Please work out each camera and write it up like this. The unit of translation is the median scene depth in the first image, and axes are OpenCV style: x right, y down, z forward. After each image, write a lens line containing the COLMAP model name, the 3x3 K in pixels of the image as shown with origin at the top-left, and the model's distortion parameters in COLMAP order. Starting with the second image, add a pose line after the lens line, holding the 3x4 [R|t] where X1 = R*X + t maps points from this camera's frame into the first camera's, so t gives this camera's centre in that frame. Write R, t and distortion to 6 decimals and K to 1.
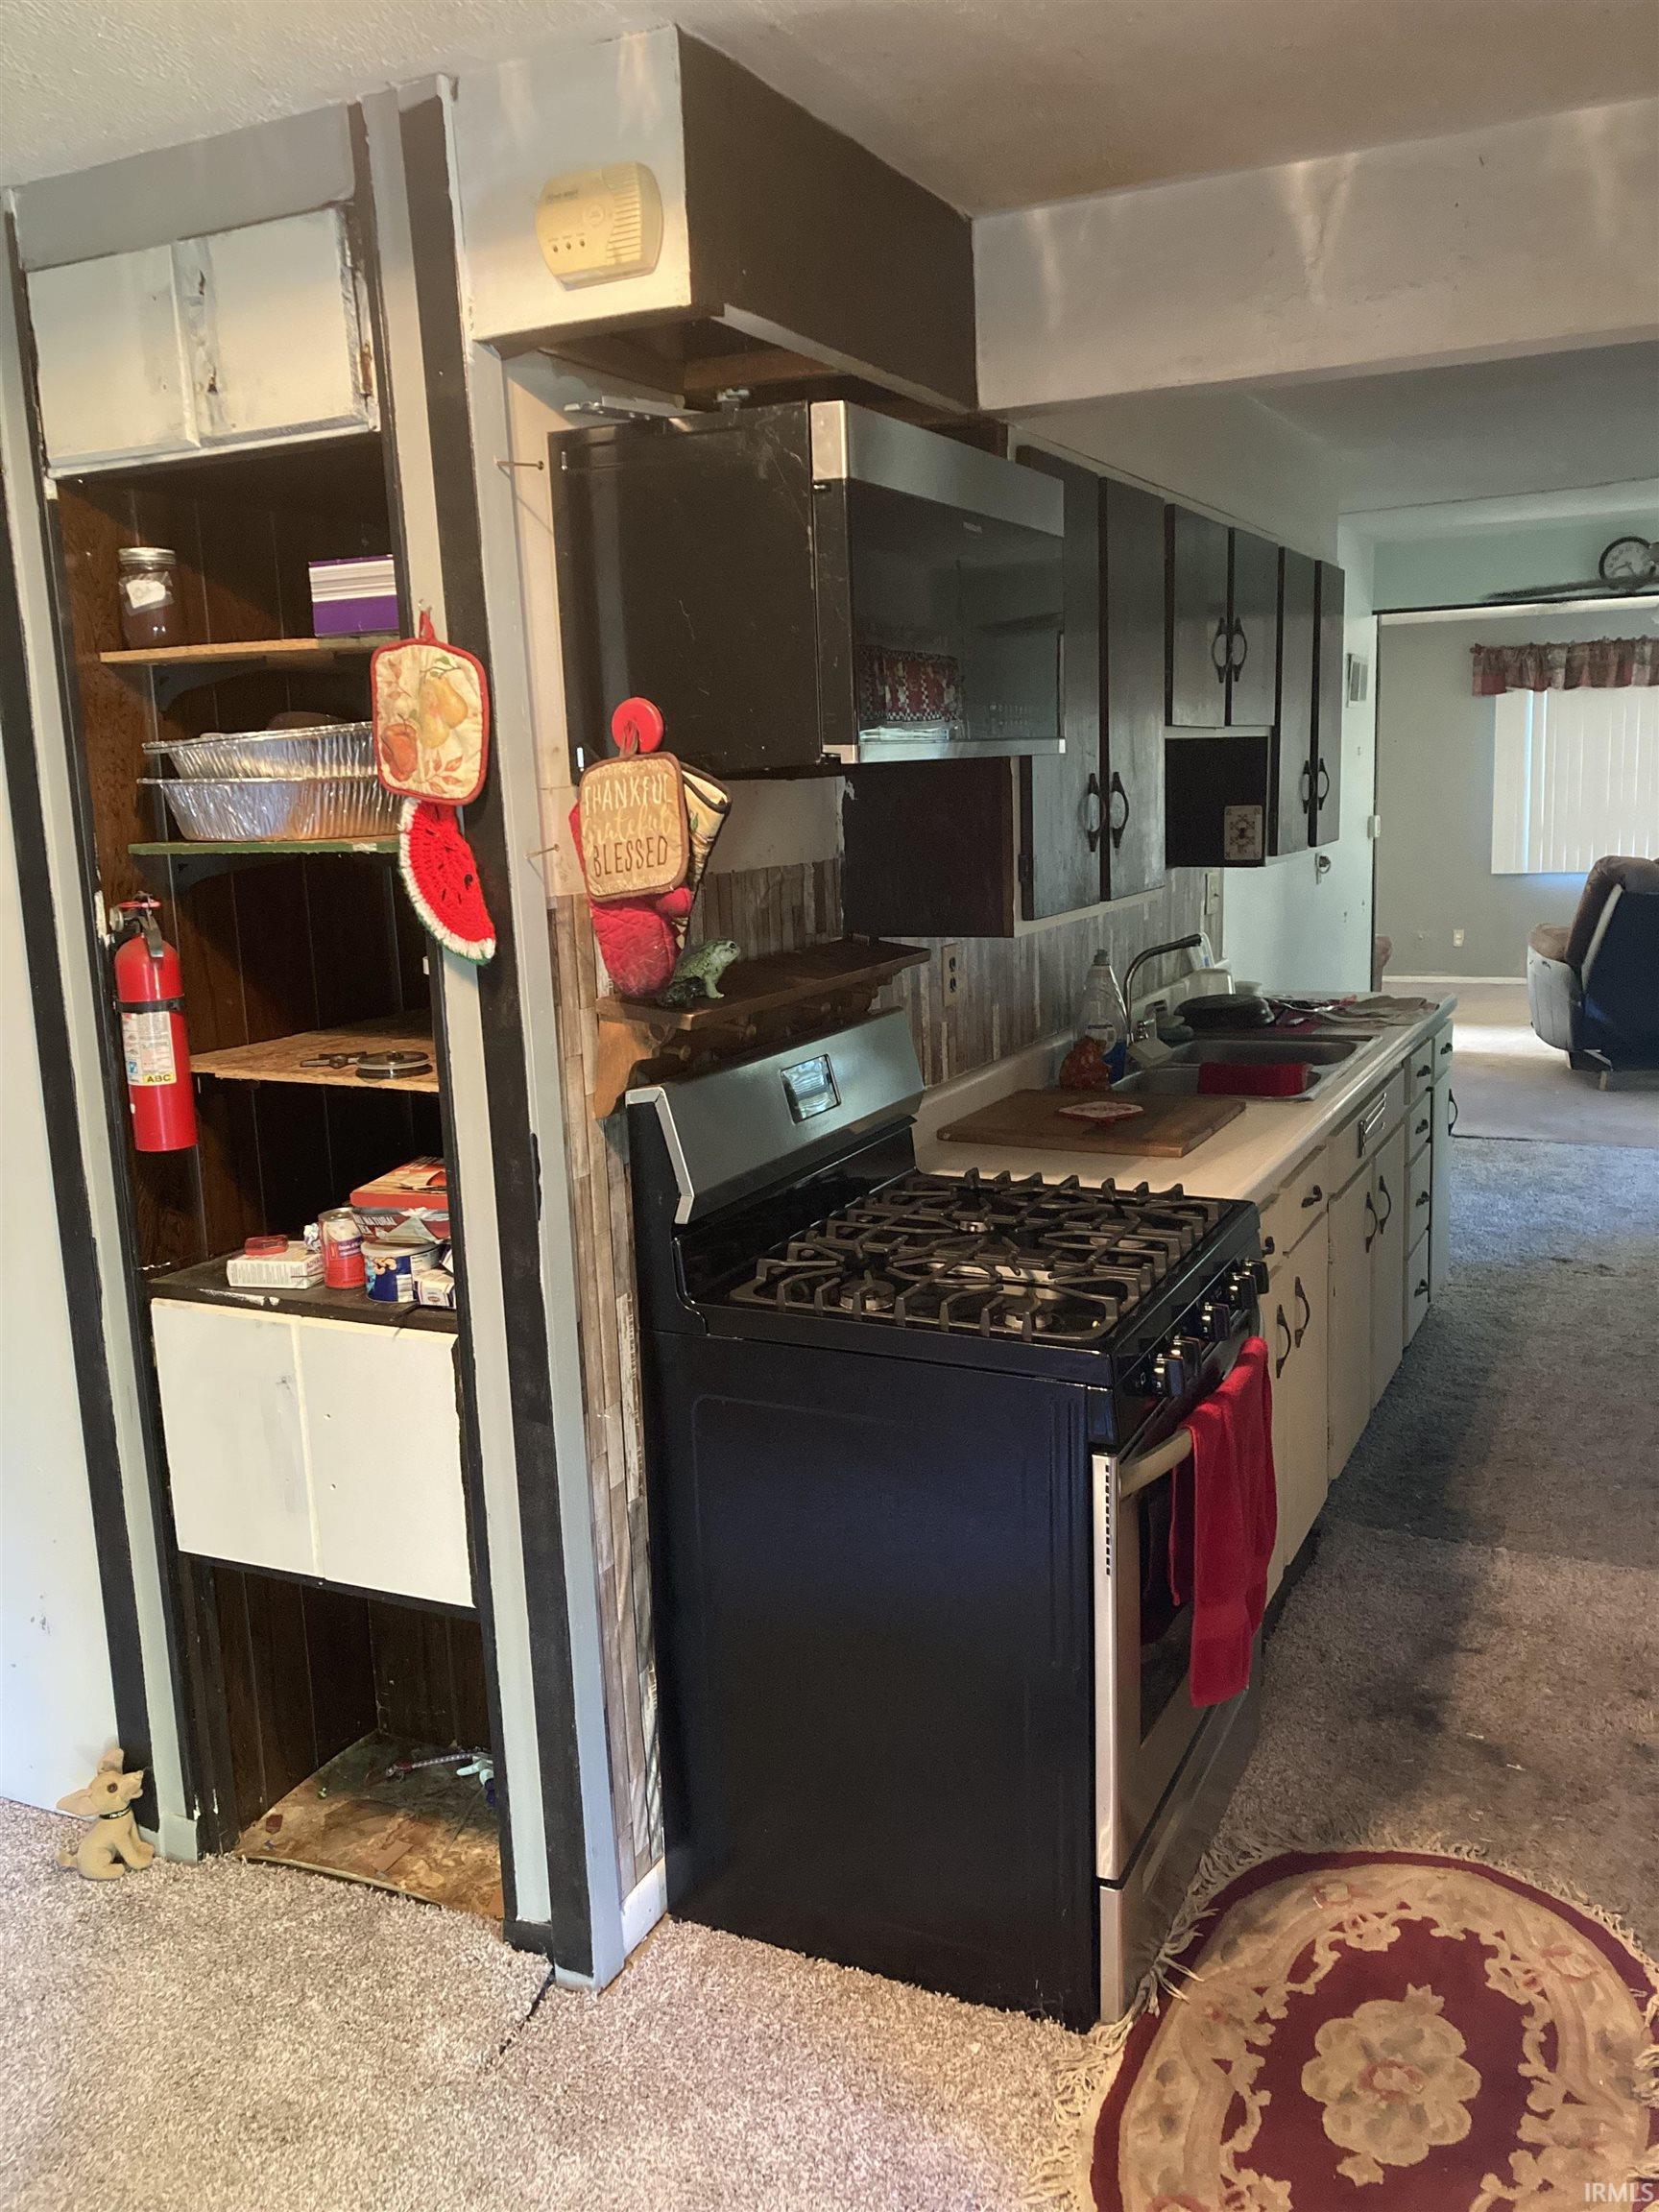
lens RADIAL K [[1808.1, 0, 847.4], [0, 1808.1, 1104.5], [0, 0, 1]] dist [0.019116, -0.021846]
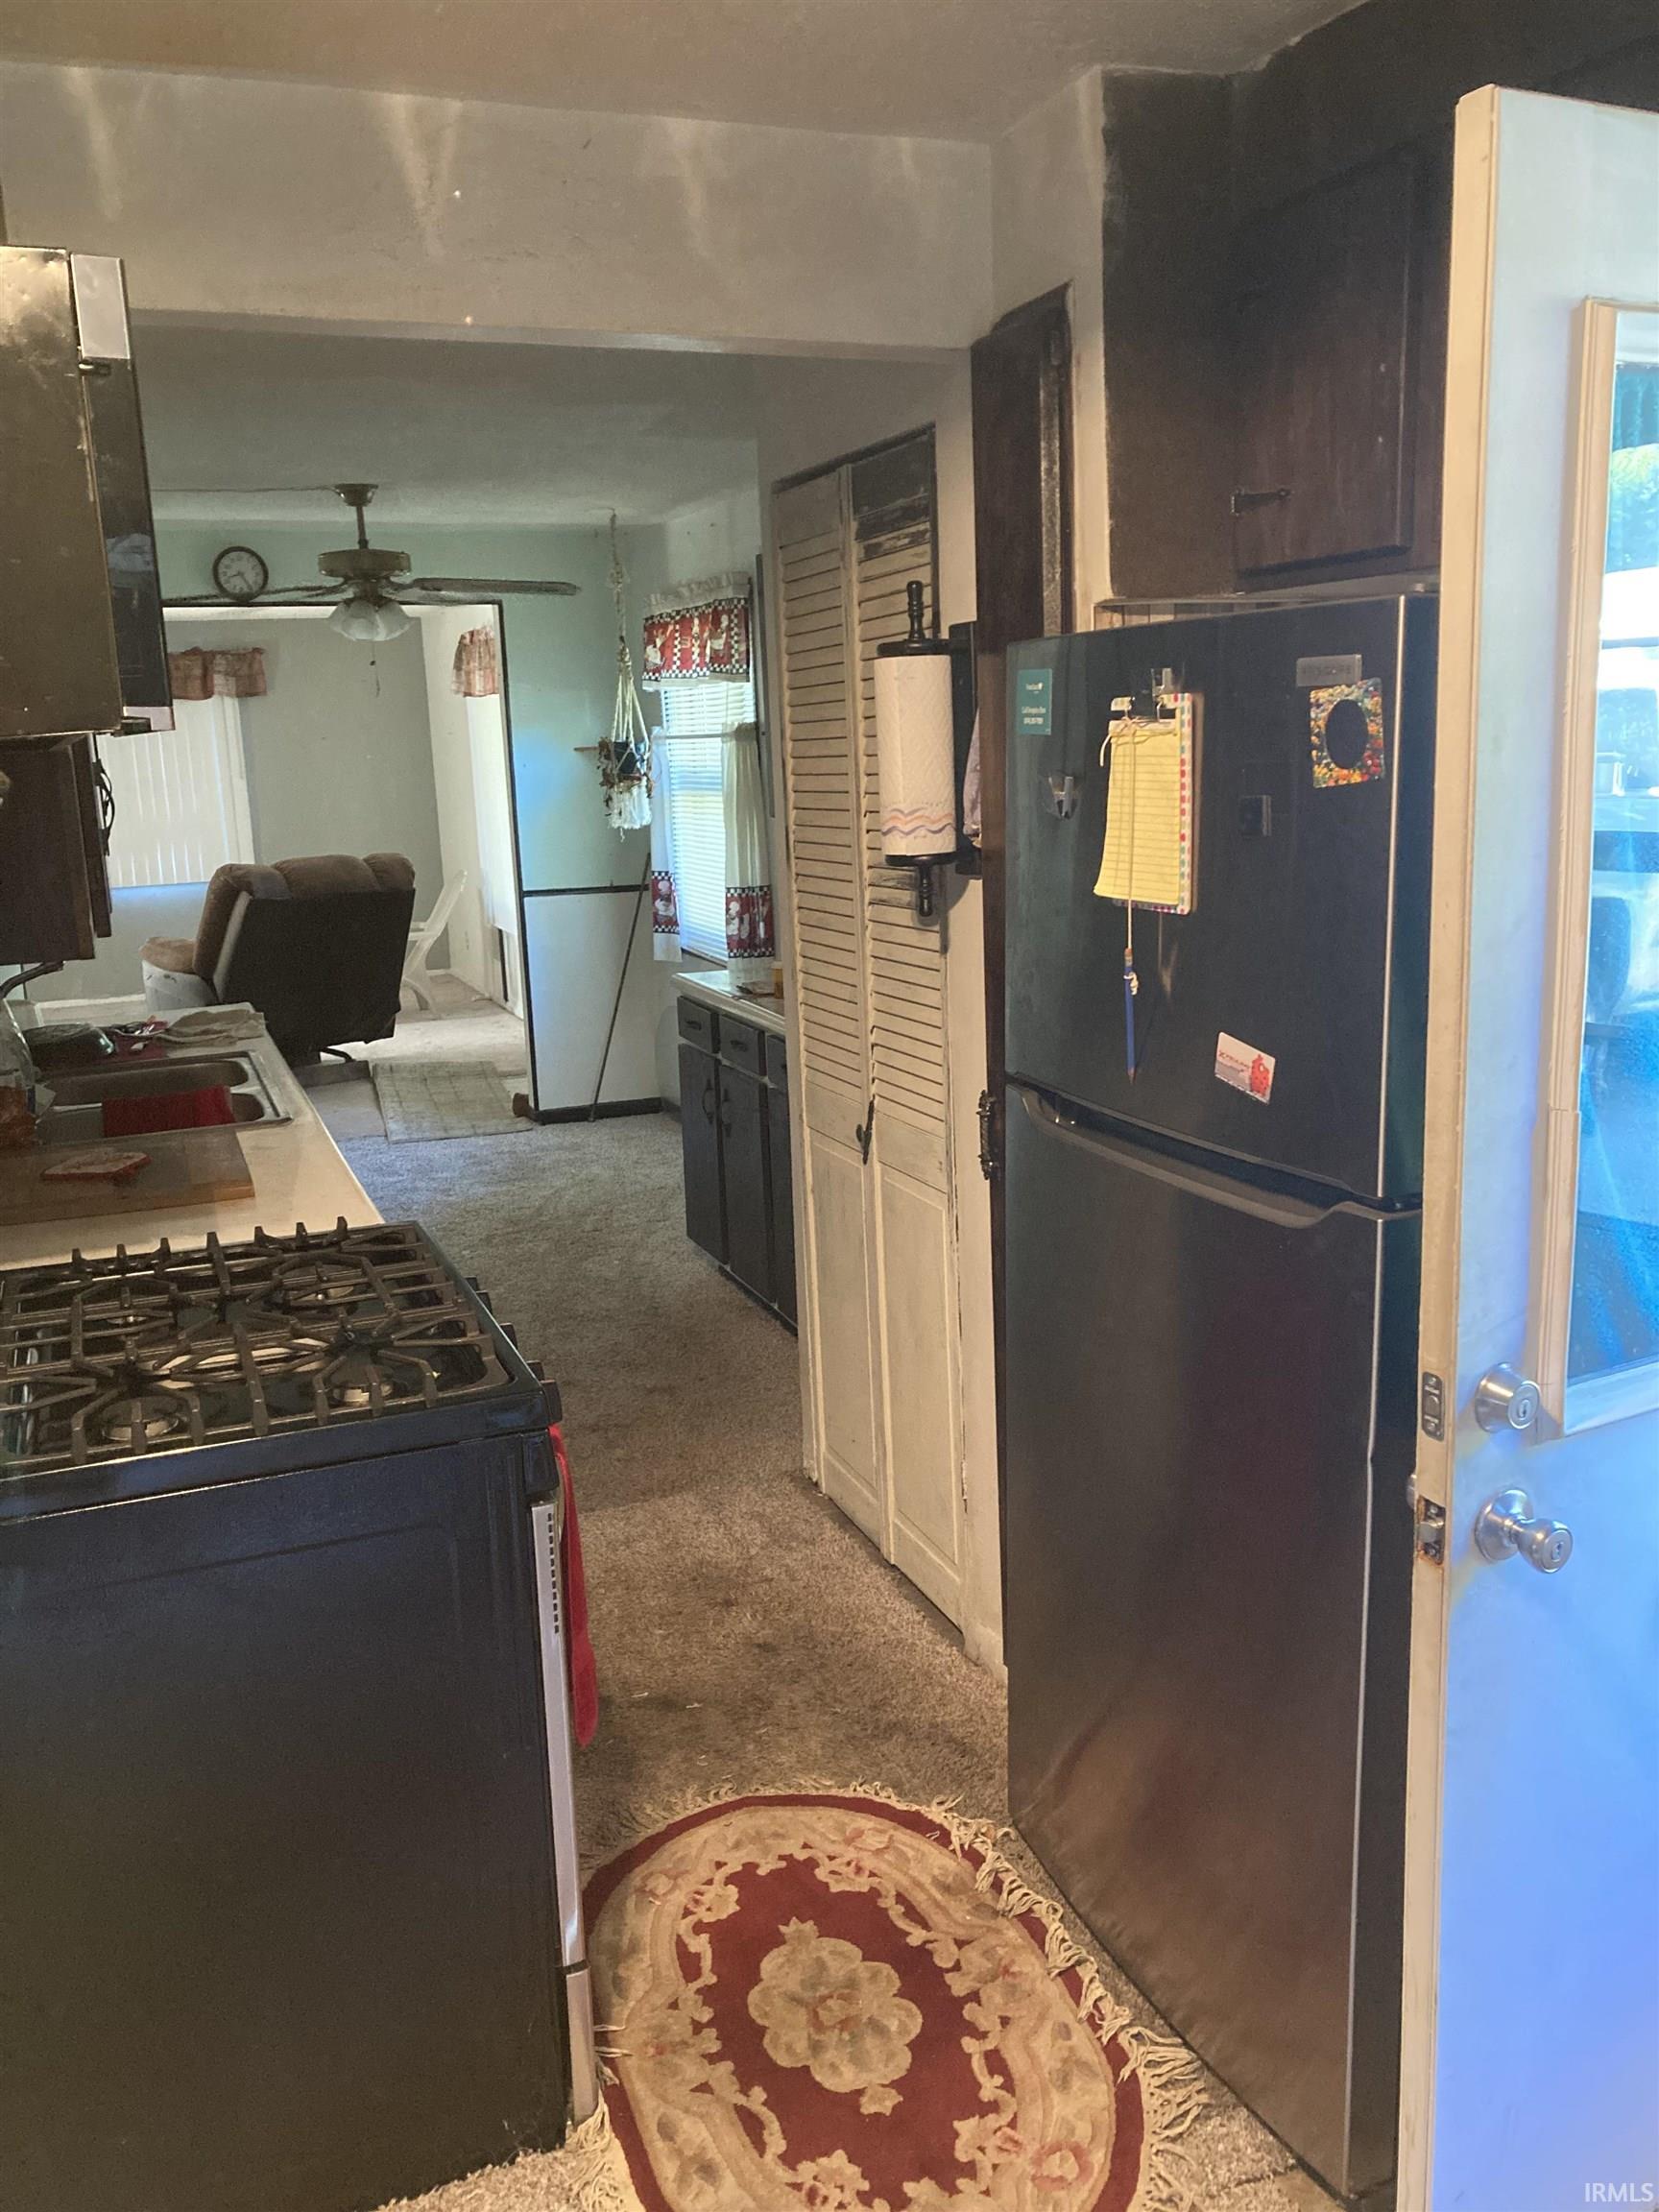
lens RADIAL K [[1808.1, 0, 845.4], [0, 1808.1, 1115.0], [0, 0, 1]] dist [0.019116, -0.021846]
pose [[0.664480, -0.144486, 0.733205, -0.353839], [0.149162, 0.987032, 0.059325, -0.026122], [-0.732269, 0.069946, 0.677414, 0.240880]]
